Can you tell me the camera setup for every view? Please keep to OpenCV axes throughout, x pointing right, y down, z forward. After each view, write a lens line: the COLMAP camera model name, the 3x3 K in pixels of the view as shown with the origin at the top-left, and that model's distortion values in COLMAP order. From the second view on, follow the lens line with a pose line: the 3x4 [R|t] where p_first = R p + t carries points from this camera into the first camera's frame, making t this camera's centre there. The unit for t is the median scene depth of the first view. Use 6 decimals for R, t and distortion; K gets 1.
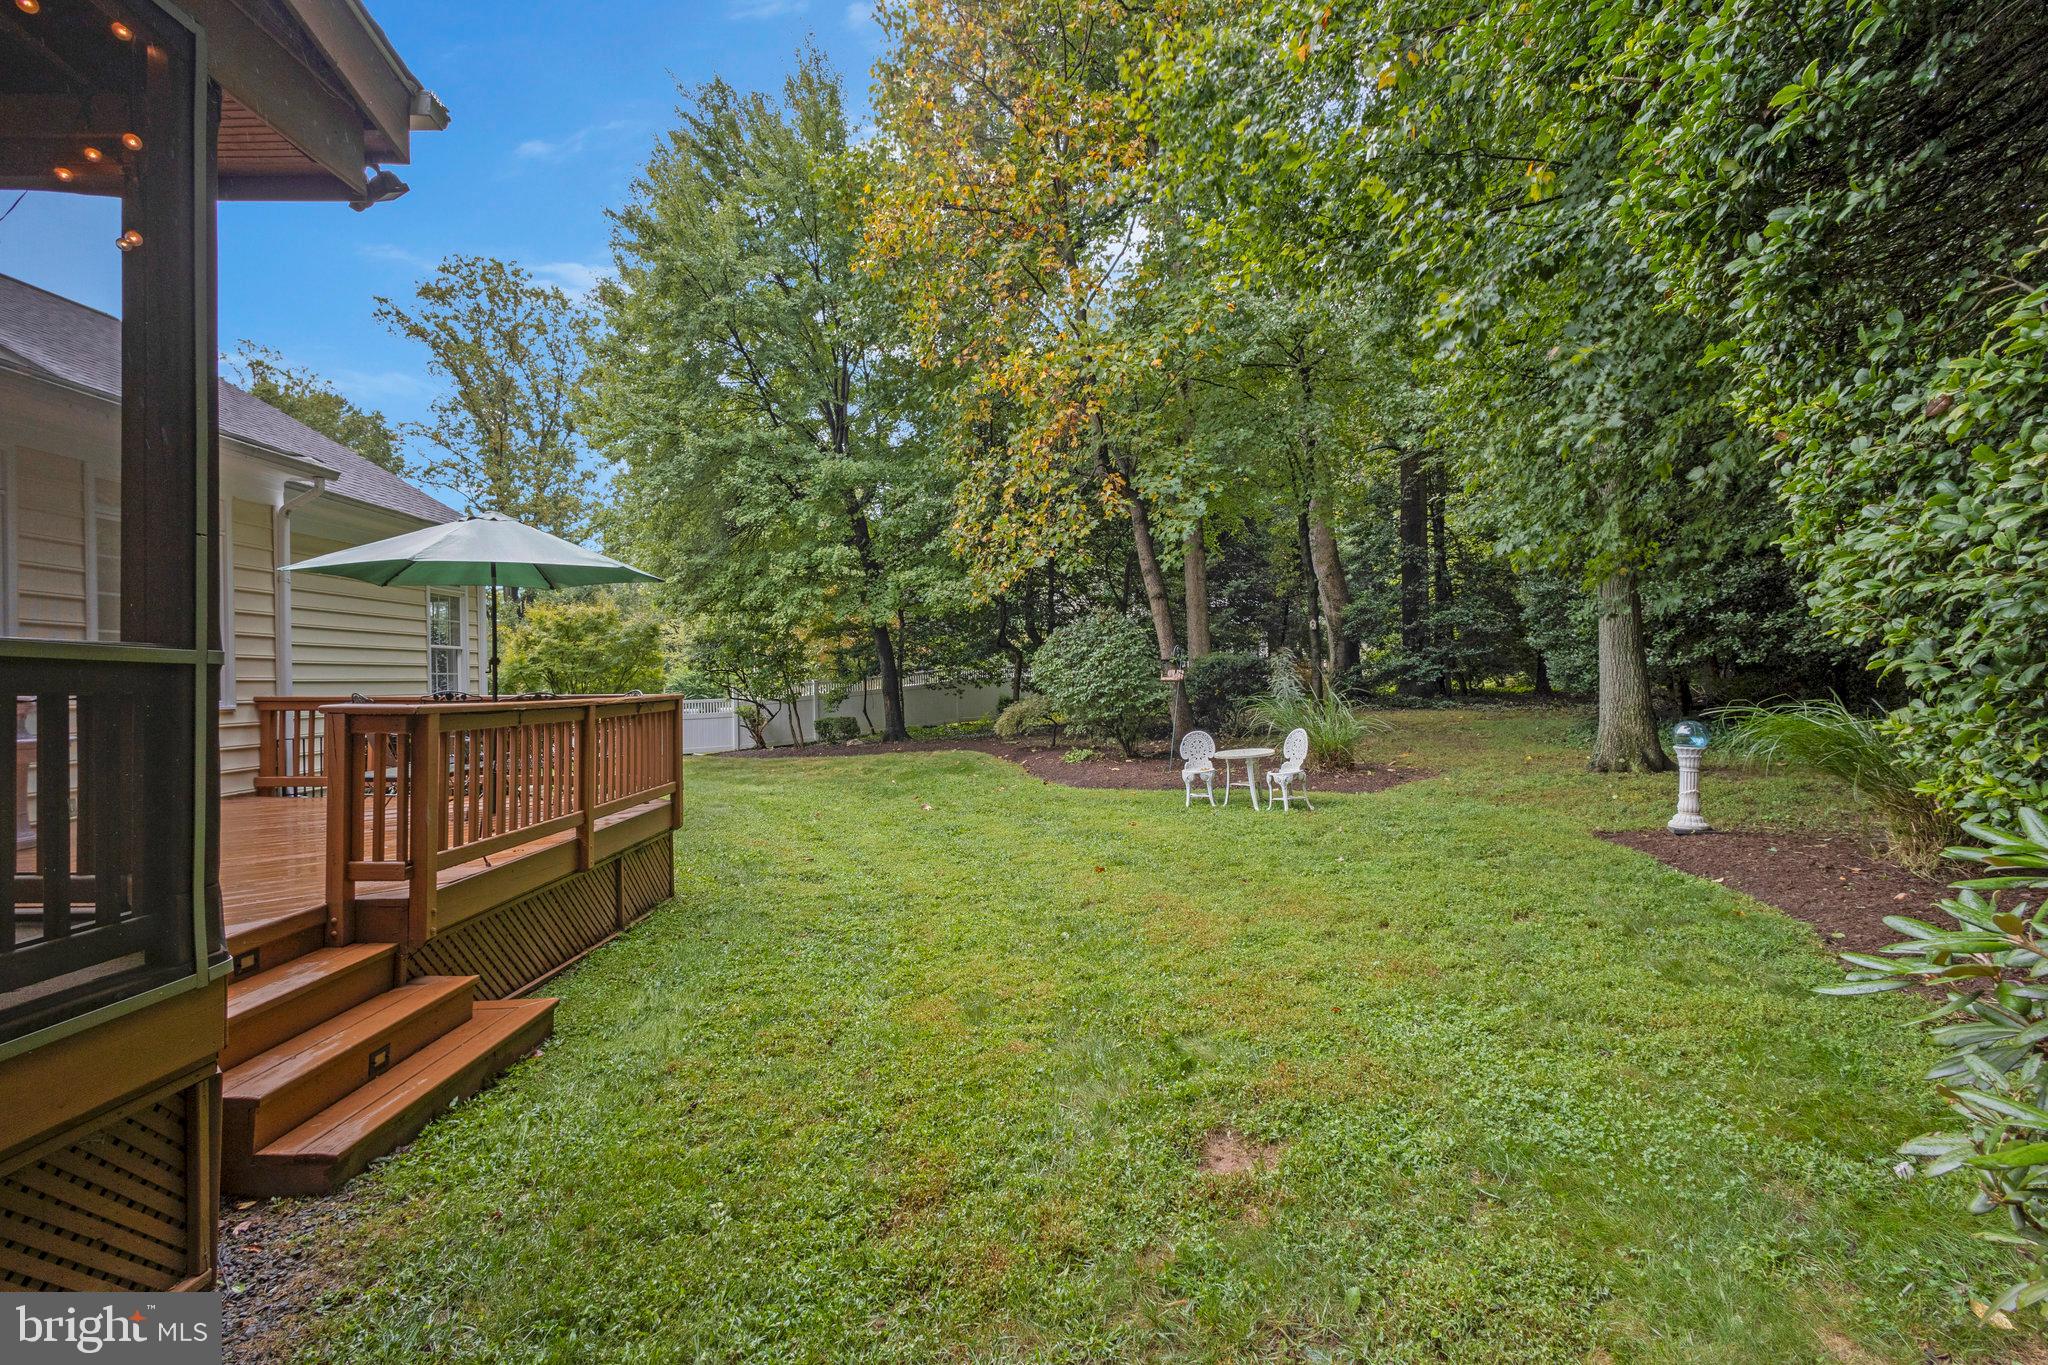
lens RADIAL K [[962.2, 0, 1053.6], [0, 962.2, 693.7], [0, 0, 1]] dist [0.008754, -0.002104]
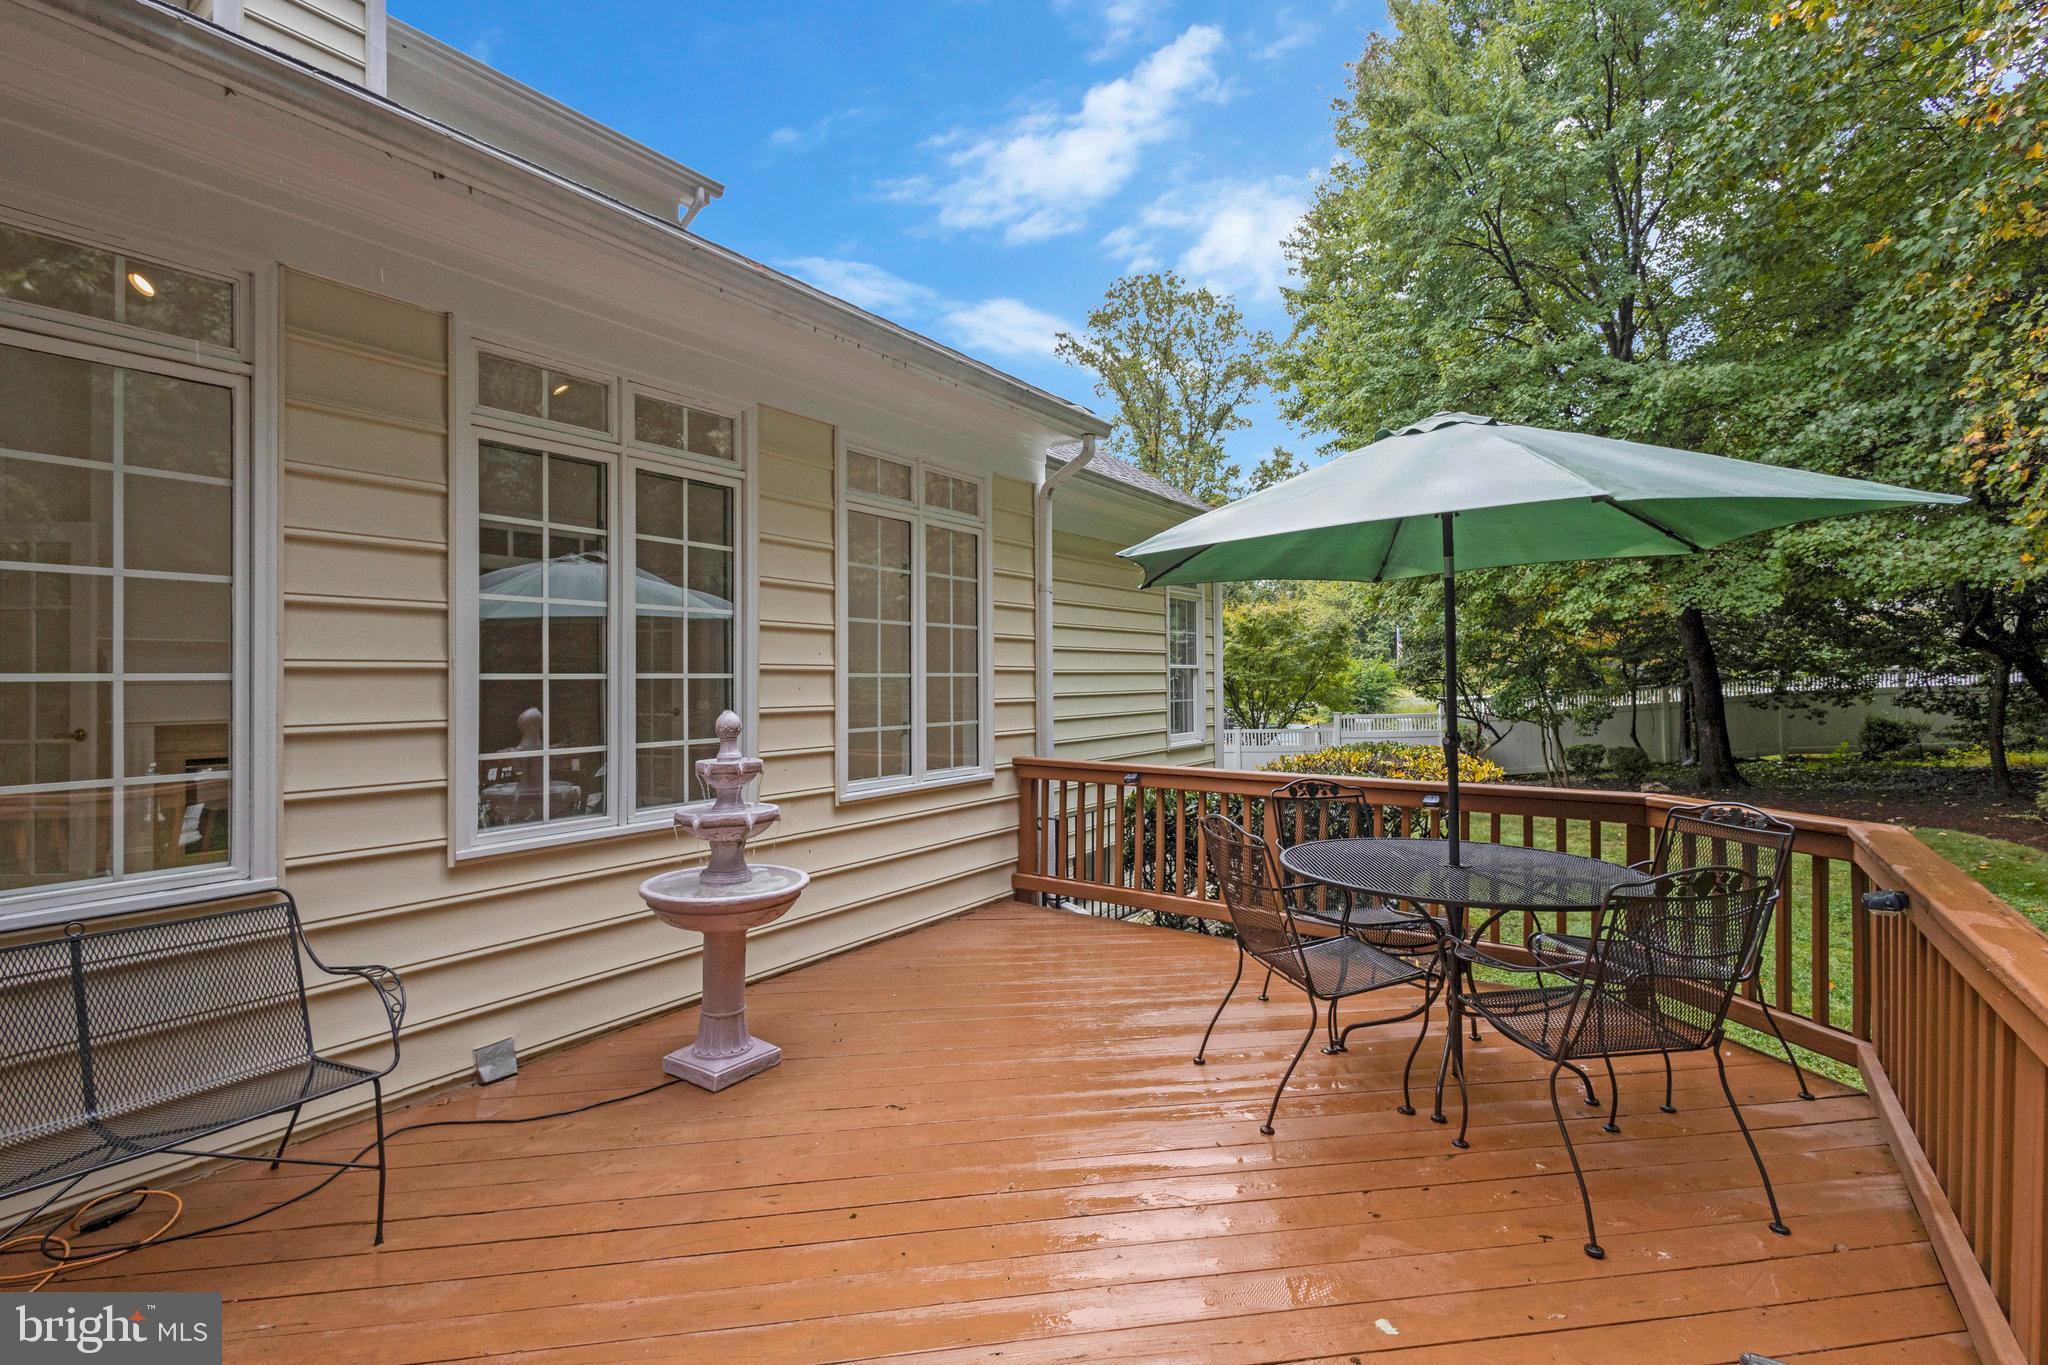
lens RADIAL K [[962.2, 0, 1025.9], [0, 962.2, 677.7], [0, 0, 1]] dist [0.008754, -0.002104]
pose [[0.810340, 0.004720, -0.585941, -0.135539], [-0.009250, 0.999946, -0.004738, -0.016812], [0.585887, 0.009259, 0.810340, 0.145376]]
